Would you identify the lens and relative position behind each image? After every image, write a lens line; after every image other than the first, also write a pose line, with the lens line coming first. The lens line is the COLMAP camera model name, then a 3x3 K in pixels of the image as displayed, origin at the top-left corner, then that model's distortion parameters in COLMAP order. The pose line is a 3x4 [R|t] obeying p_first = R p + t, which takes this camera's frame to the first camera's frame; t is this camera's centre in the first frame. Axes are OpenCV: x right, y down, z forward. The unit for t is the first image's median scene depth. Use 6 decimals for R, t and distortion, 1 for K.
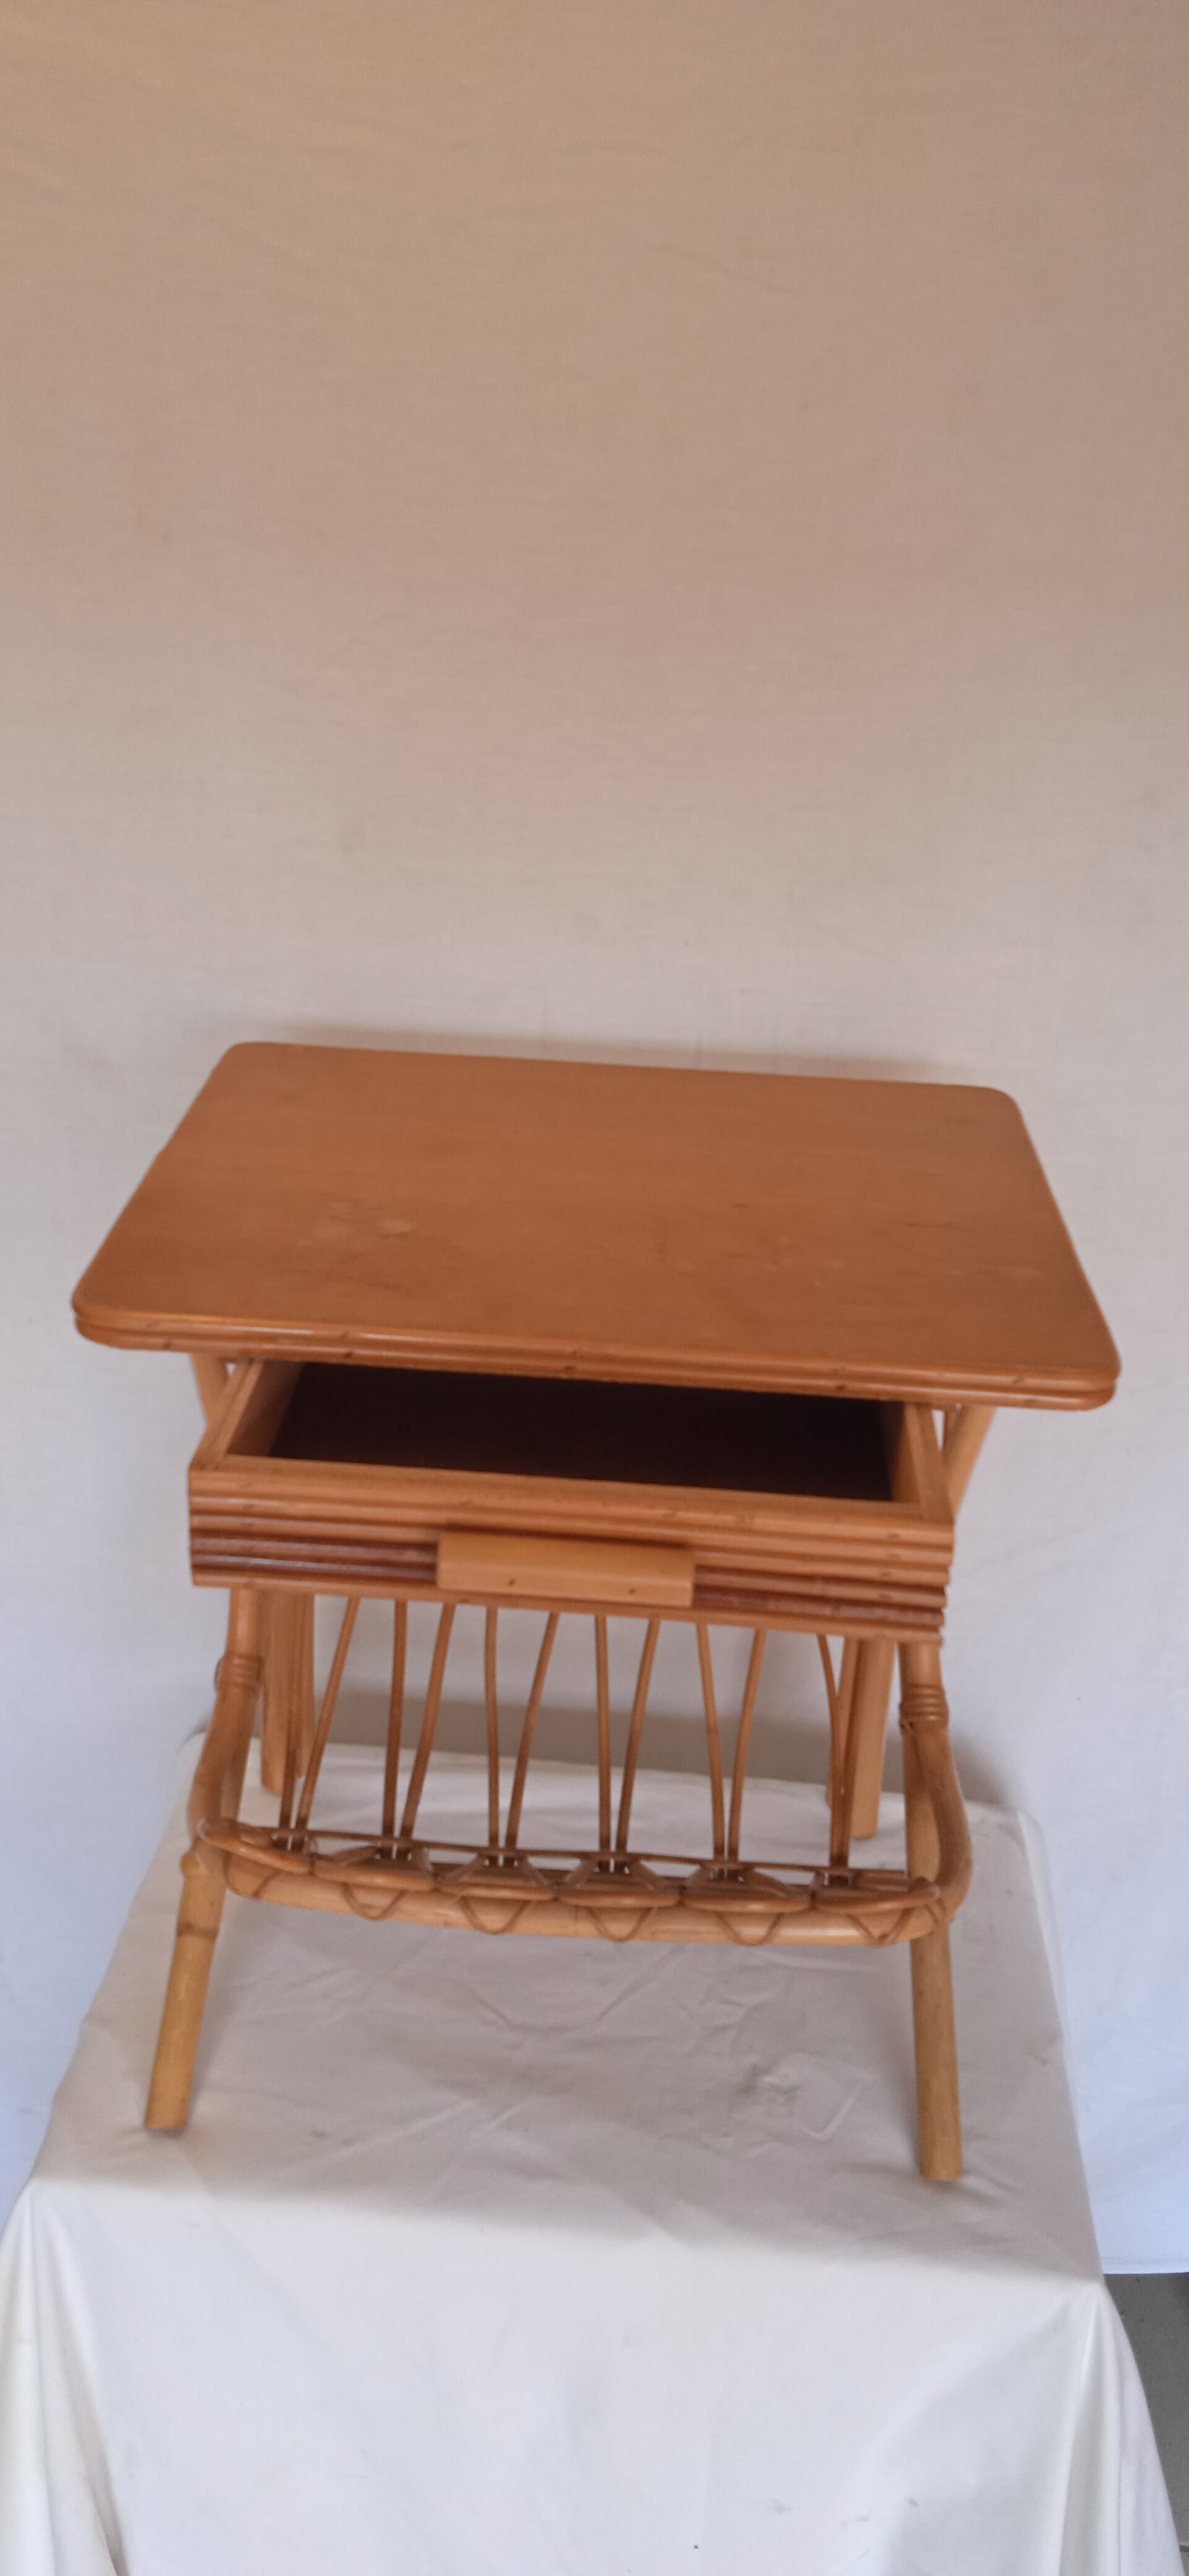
lens RADIAL K [[1963.3, 0, 594.5], [0, 1963.3, 1288.0], [0, 0, 1]] dist [-0.001191, -0.000369]
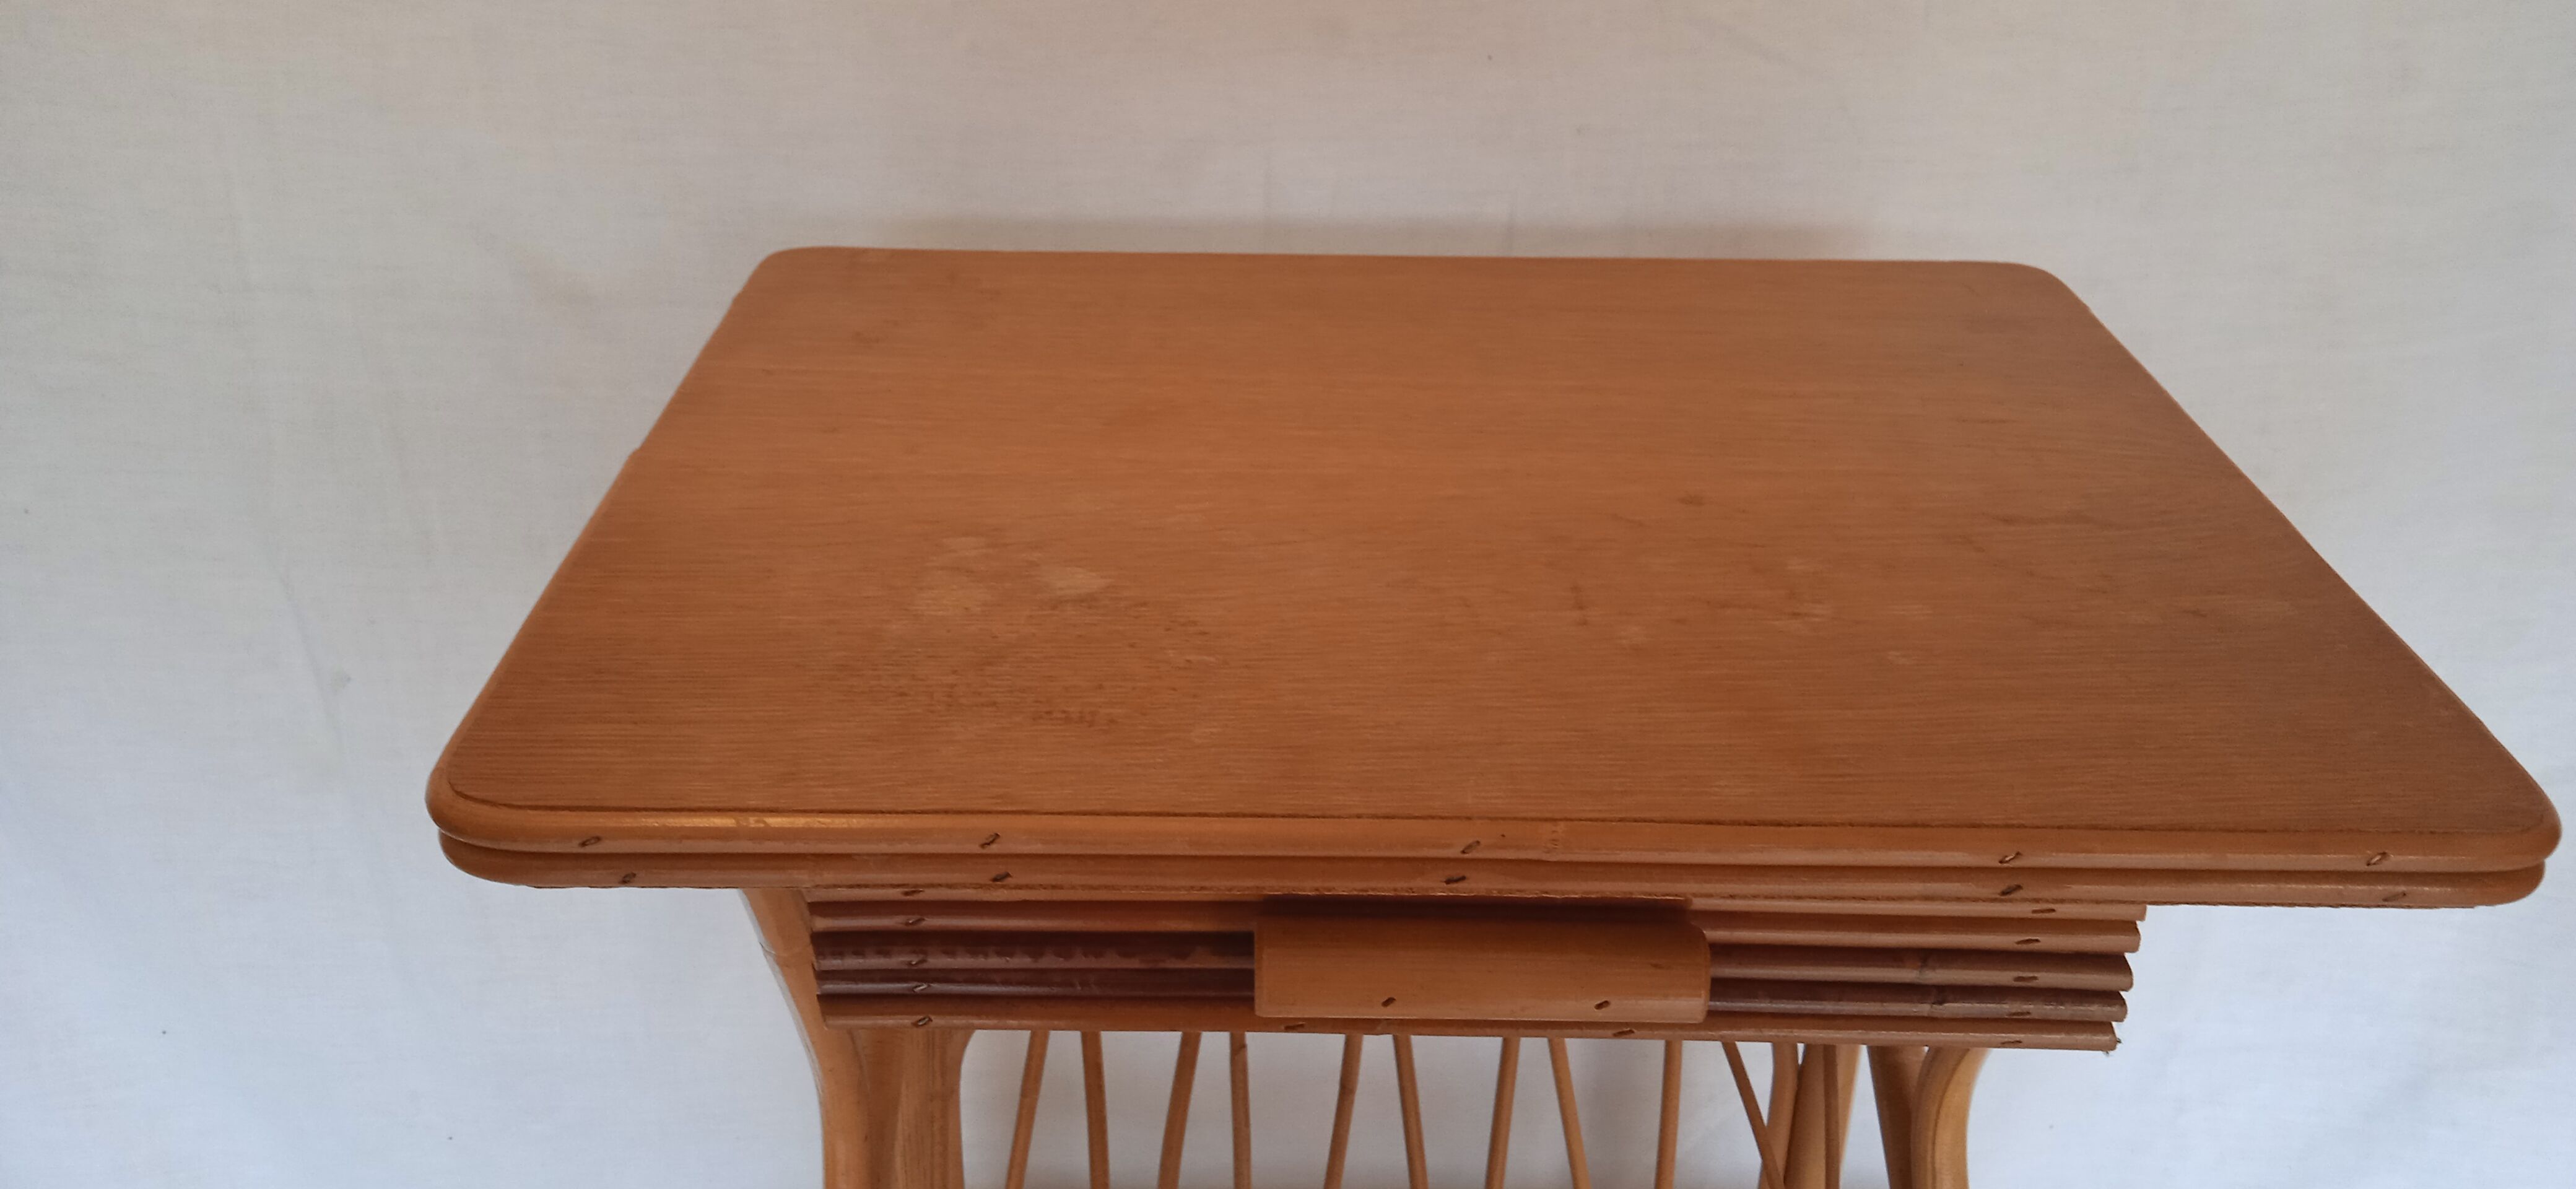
lens RADIAL K [[1963.3, 0, 1292.3], [0, 1963.3, 584.0], [0, 0, 1]] dist [-0.001191, -0.000369]
pose [[0.998024, -0.055613, 0.029247, -0.050130], [0.054035, 0.997171, 0.052243, -0.048038], [-0.032070, -0.050560, 0.998206, 0.407972]]
